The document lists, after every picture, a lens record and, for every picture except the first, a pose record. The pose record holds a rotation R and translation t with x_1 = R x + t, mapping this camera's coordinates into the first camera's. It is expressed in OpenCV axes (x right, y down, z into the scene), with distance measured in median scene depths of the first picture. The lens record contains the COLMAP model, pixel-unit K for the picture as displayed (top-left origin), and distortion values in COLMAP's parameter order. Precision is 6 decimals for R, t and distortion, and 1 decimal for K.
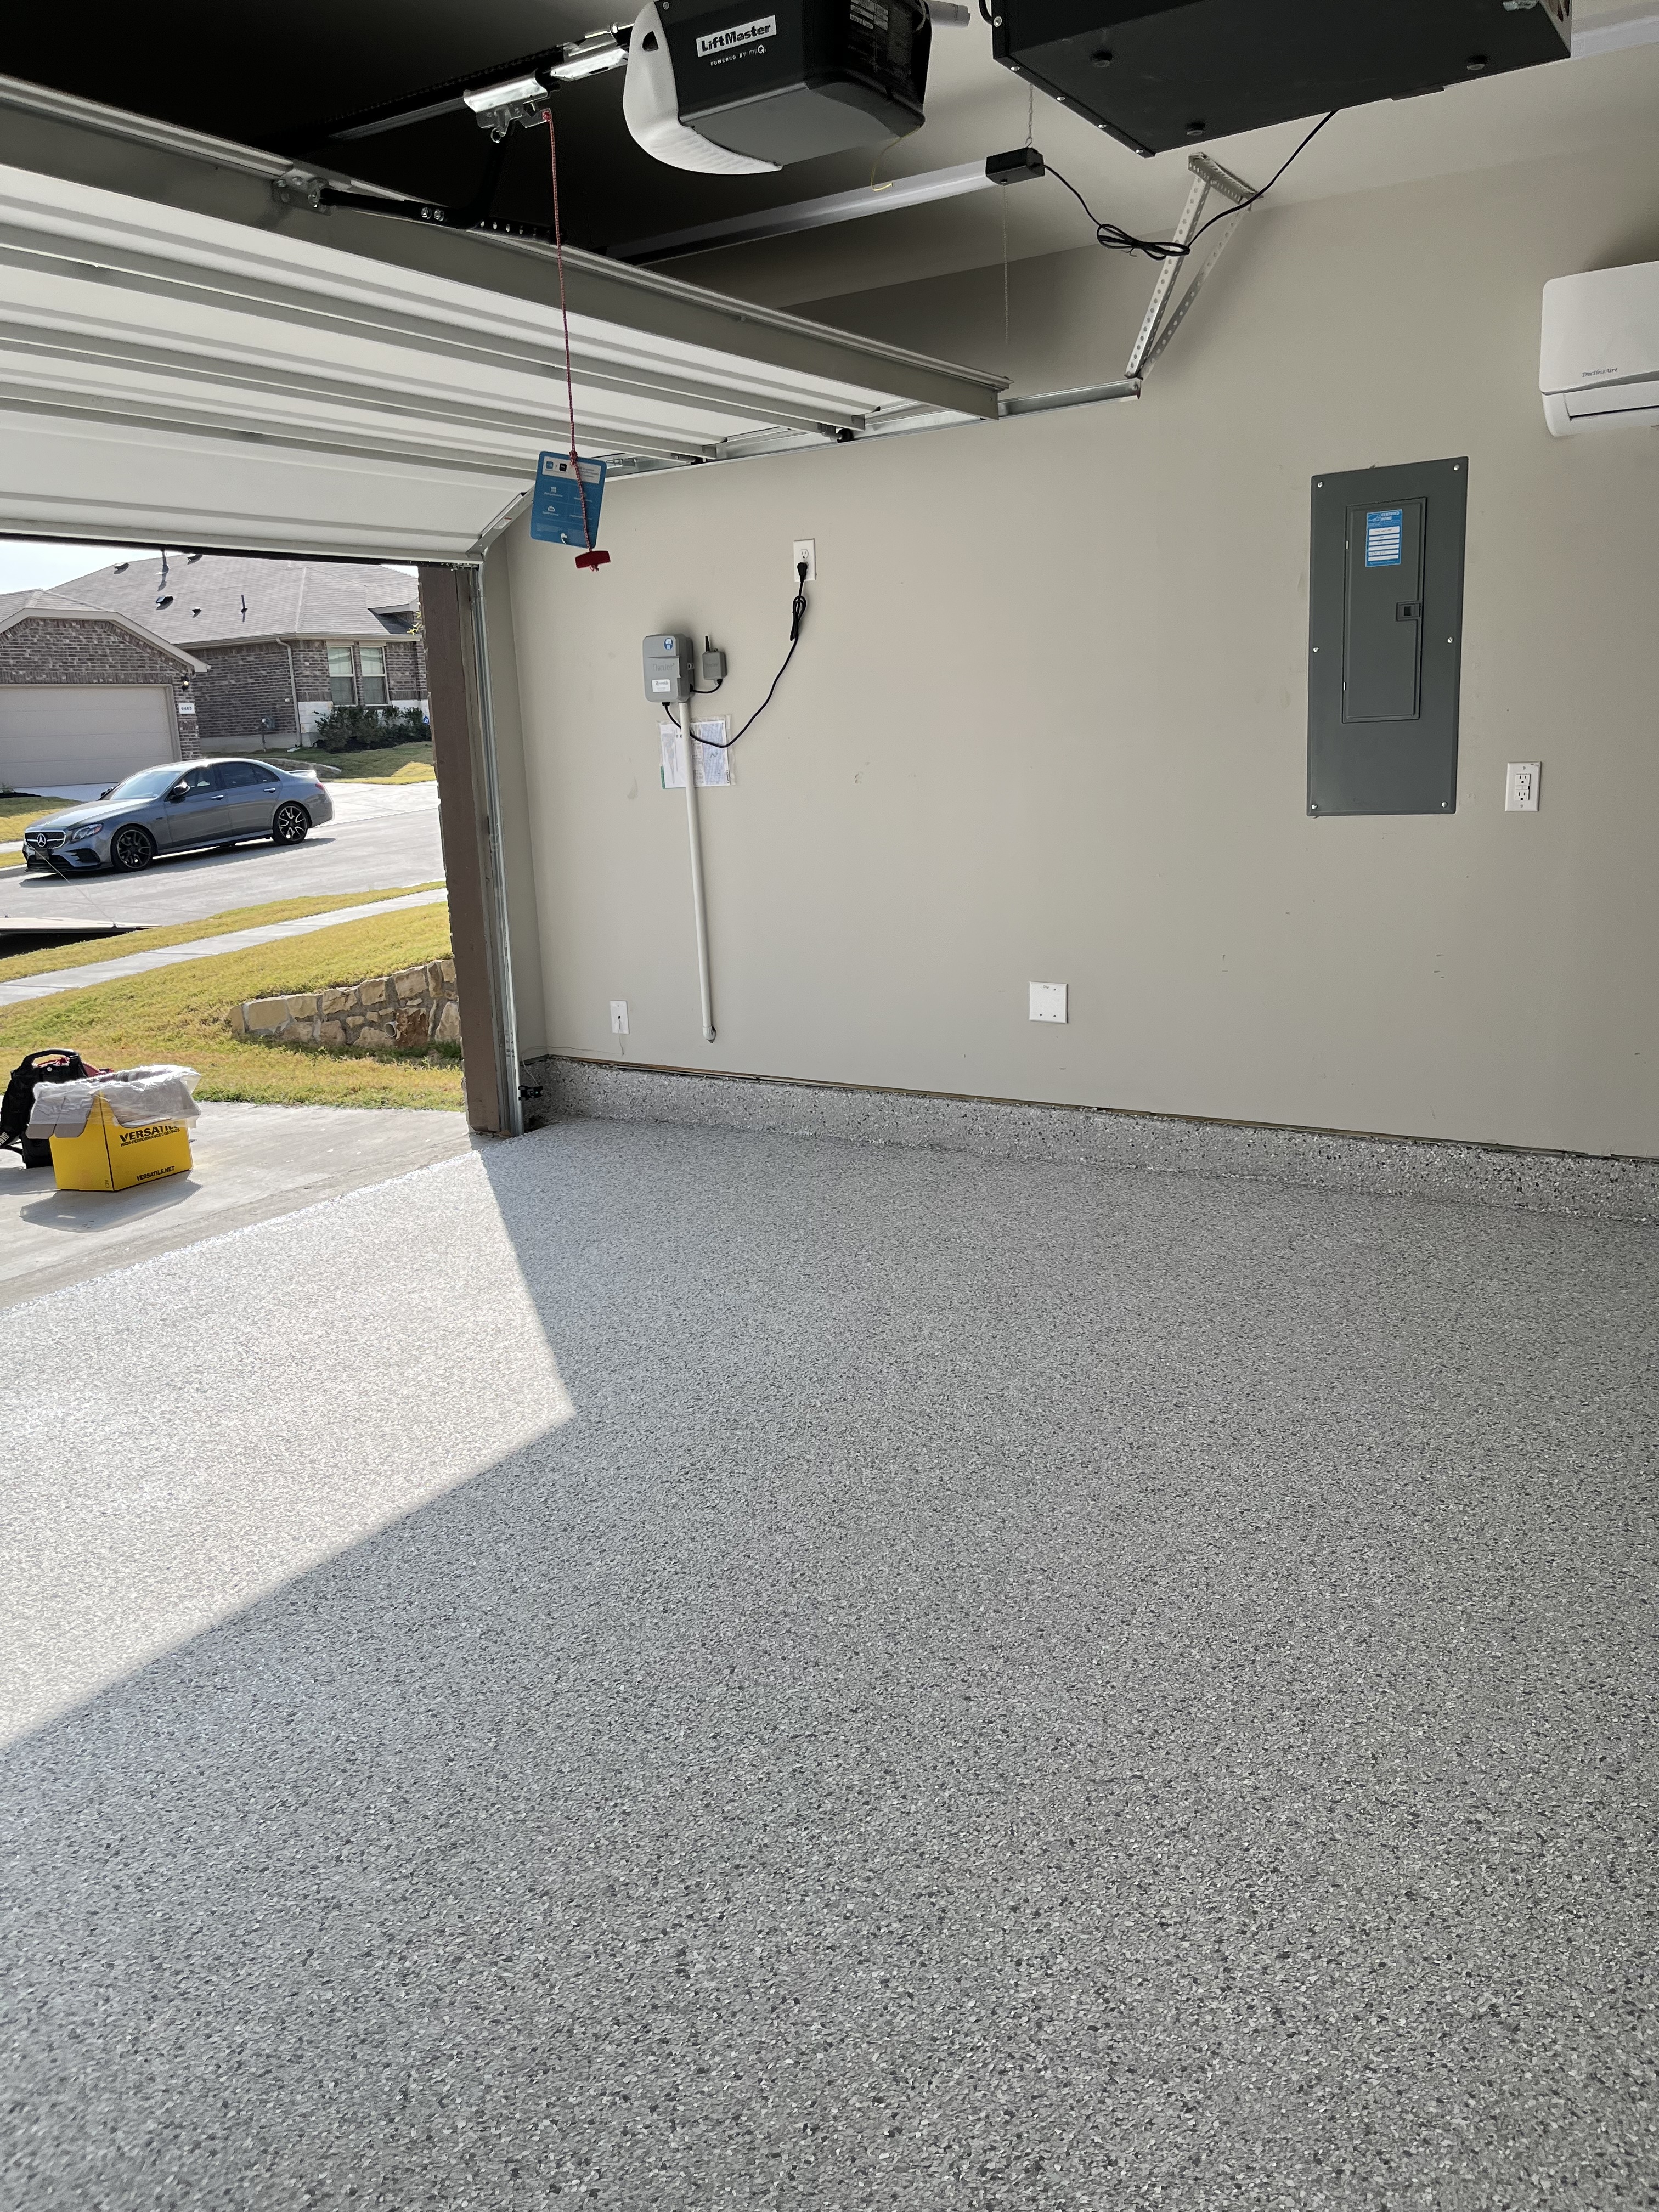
lens RADIAL K [[1687.7, 0, 829.5], [0, 1687.7, 1106.0], [0, 0, 1]] dist [0.055847, -0.077232]
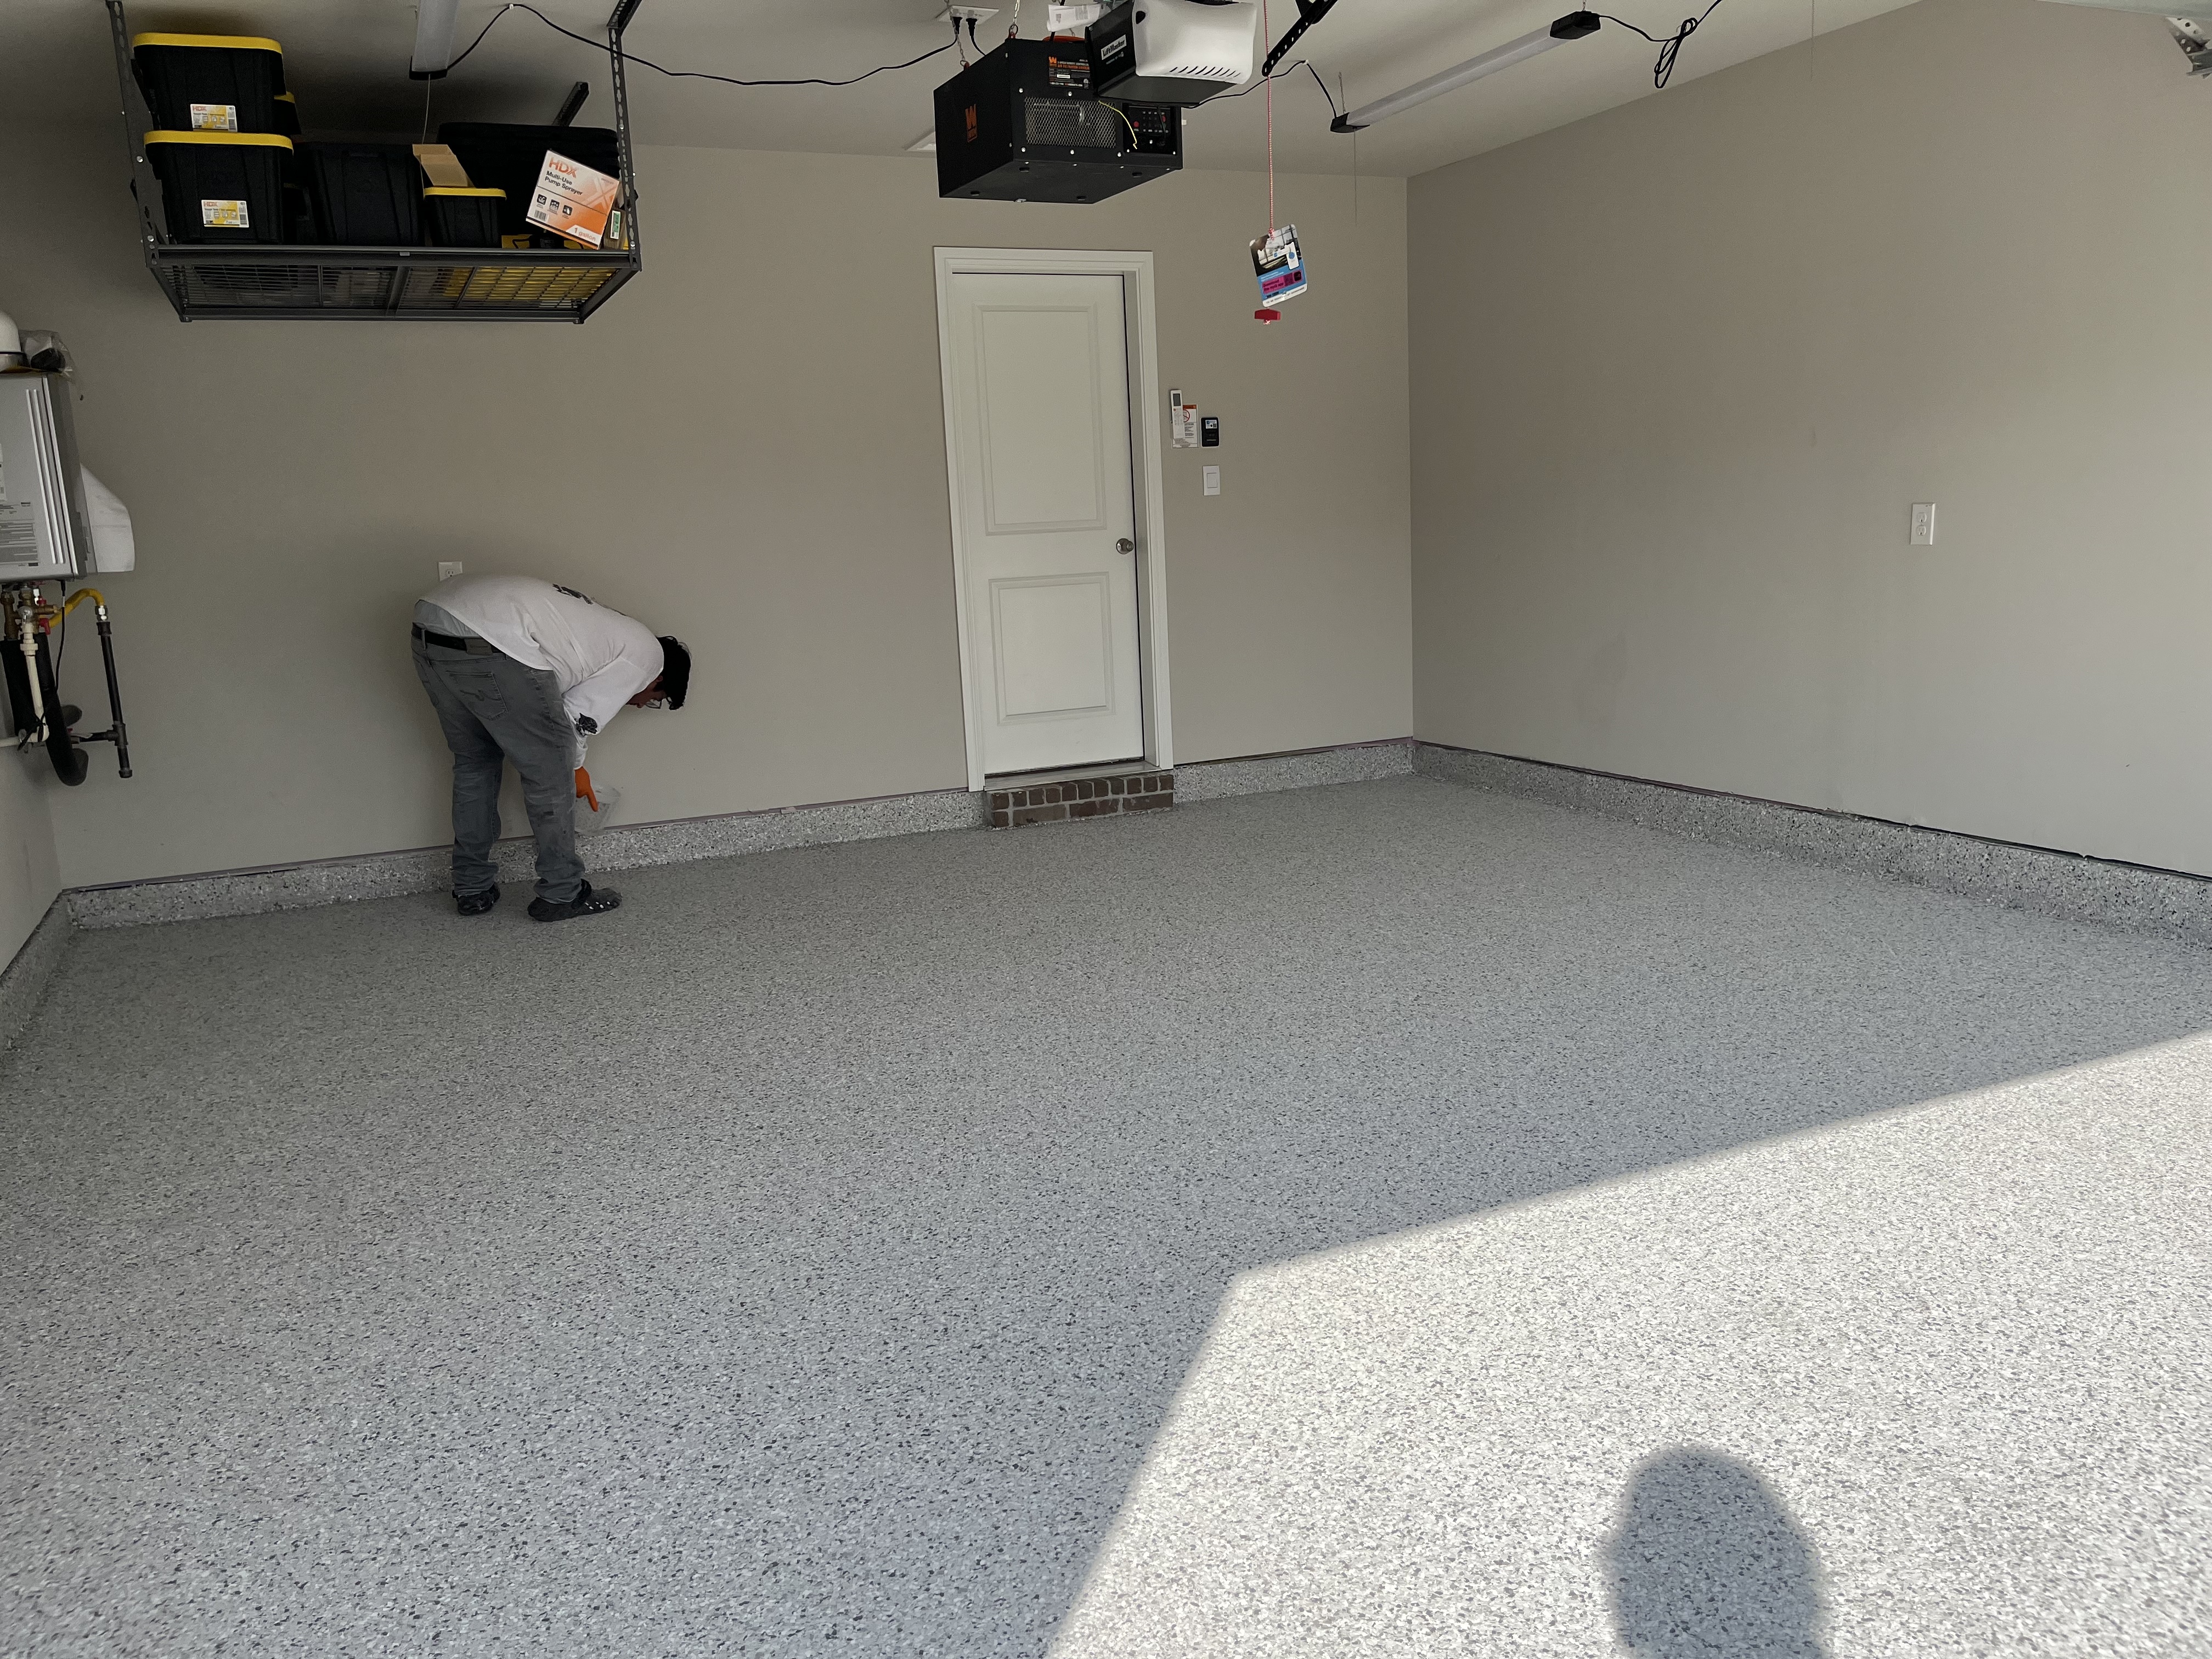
lens RADIAL K [[1687.7, 0, 1106.0], [0, 1687.7, 829.5], [0, 0, 1]] dist [0.055847, -0.077232]
pose [[-0.835173, -0.018561, 0.549673, -0.438209], [0.199140, 0.921410, 0.333687, -0.242328], [-0.512668, 0.388148, -0.765841, 1.277174]]
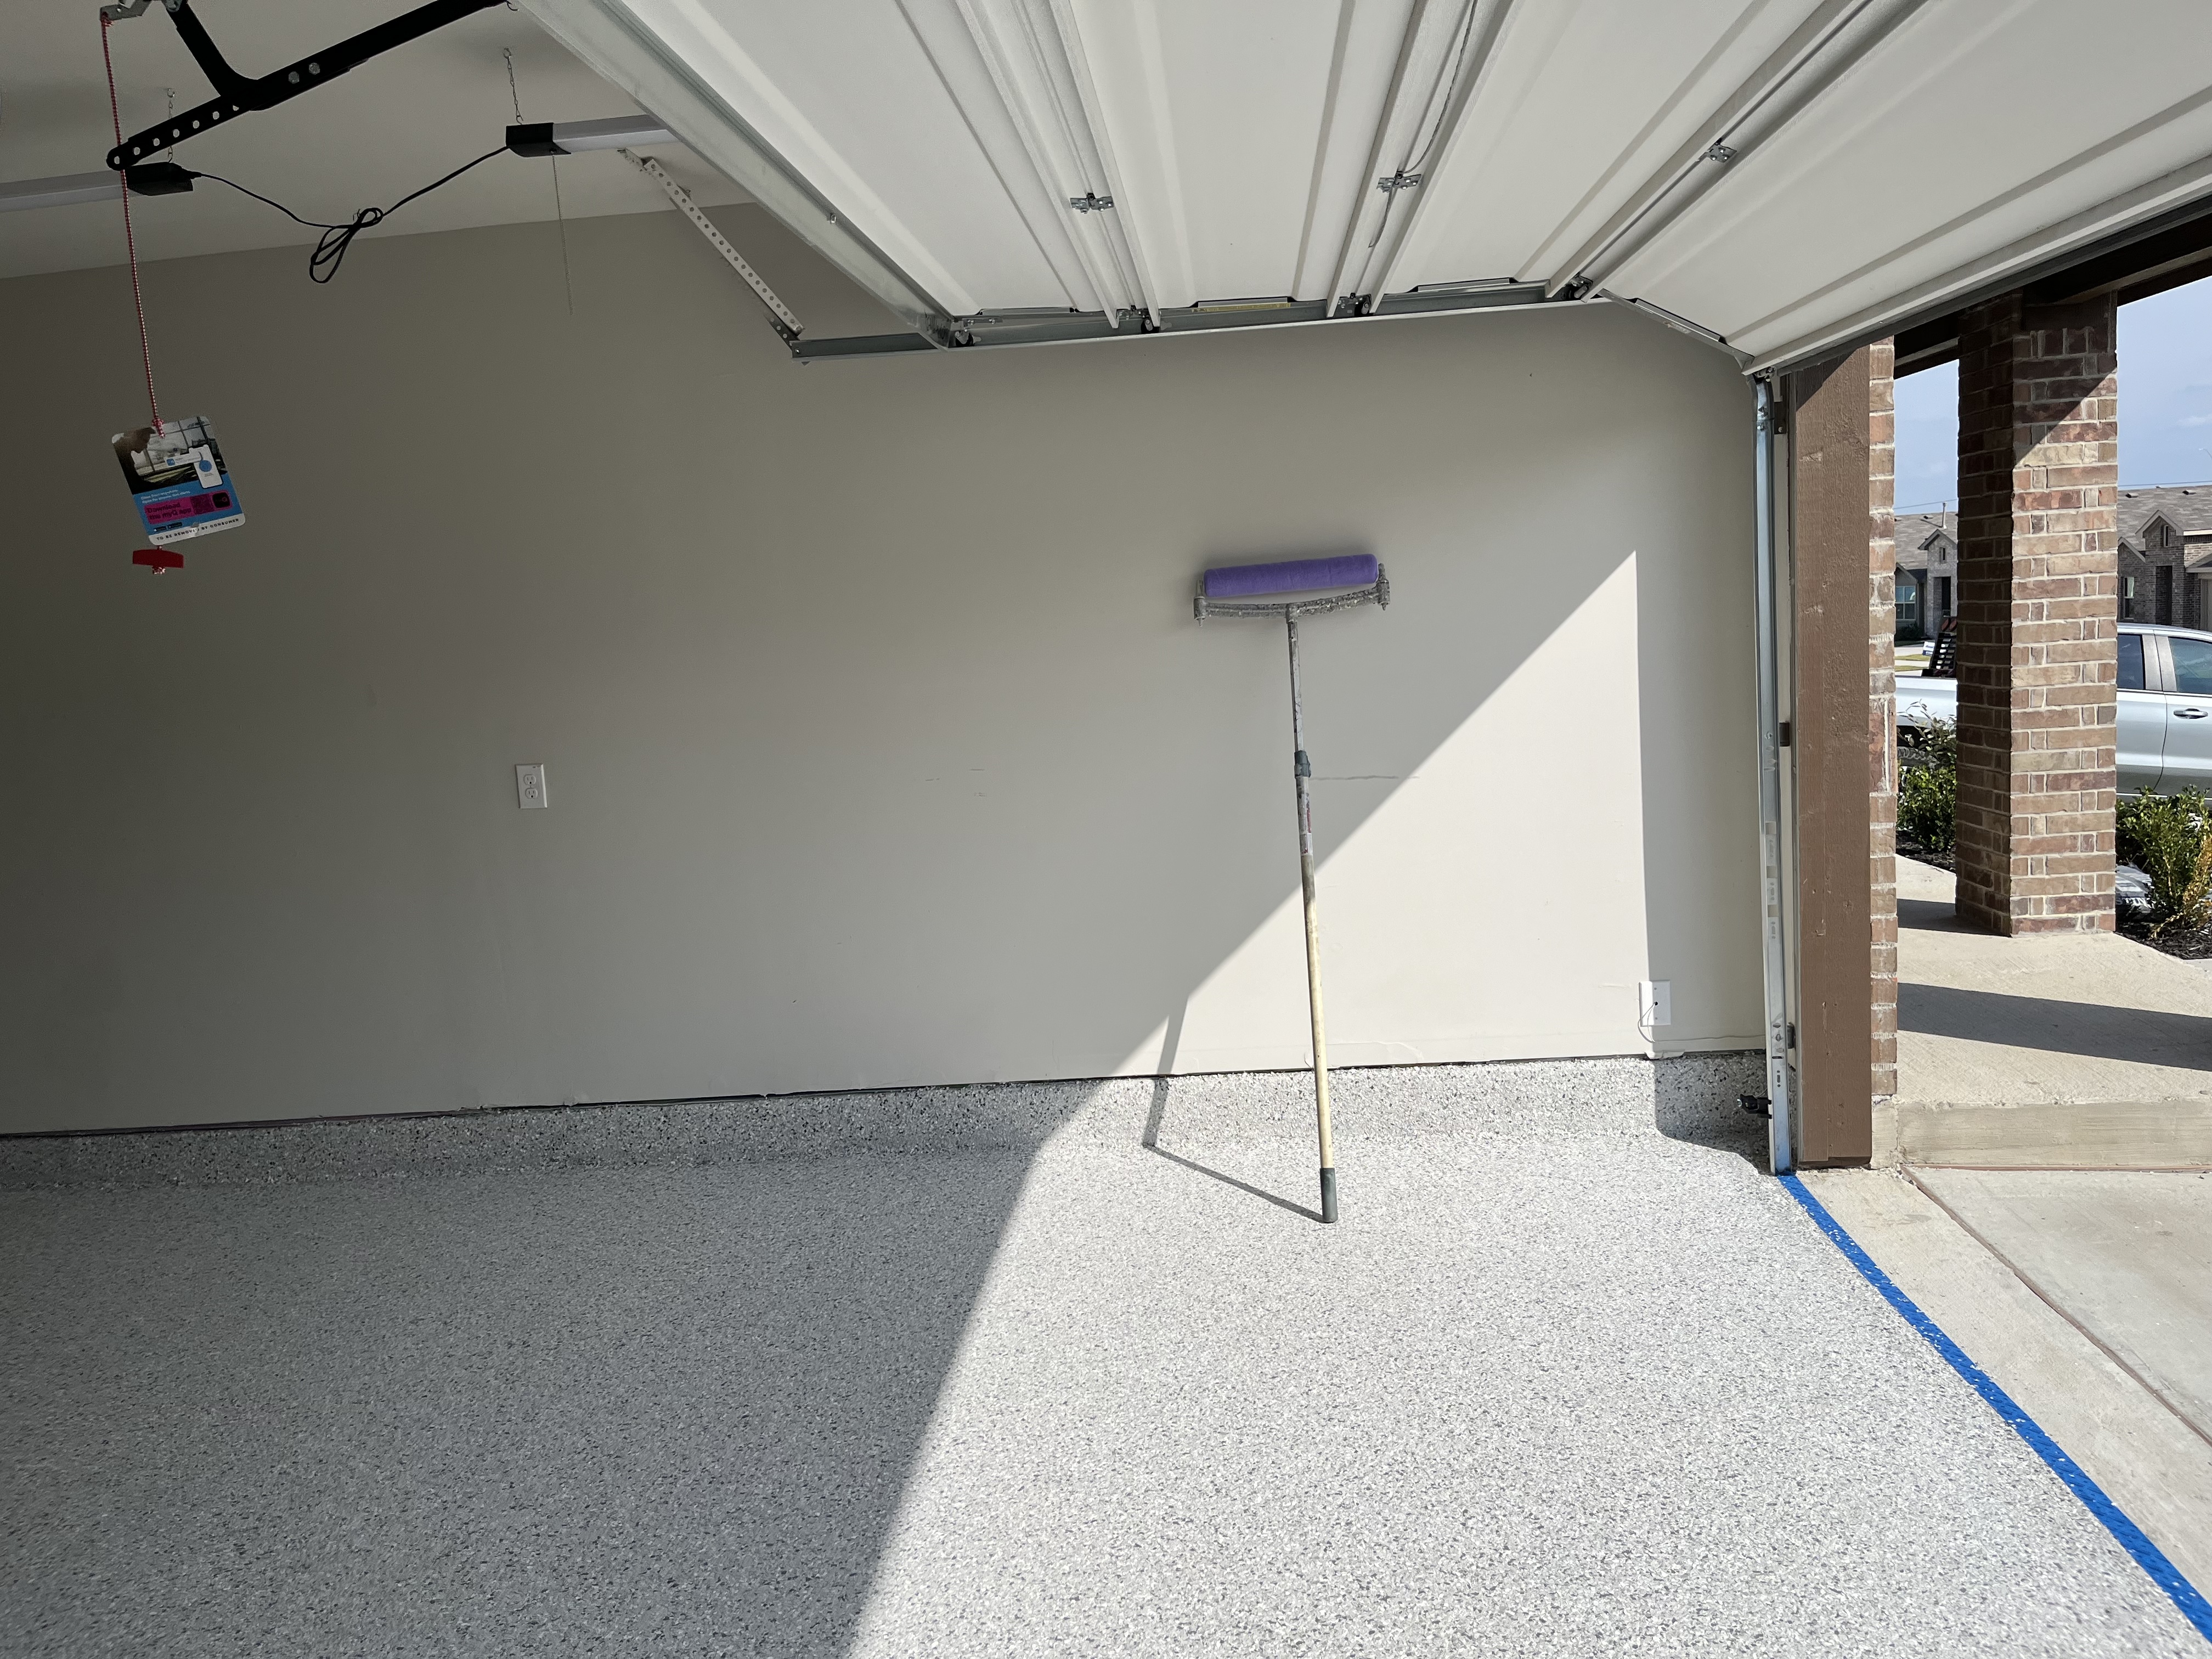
lens RADIAL K [[1678.8, 0, 1107.9], [0, 1678.8, 841.7], [0, 0, 1]] dist [0.010732, 0.003192]
pose [[-0.871031, 0.173834, -0.459441, -0.279447], [0.004926, 0.938337, 0.345688, -0.254143], [0.491203, 0.298842, -0.818177, 1.189137]]
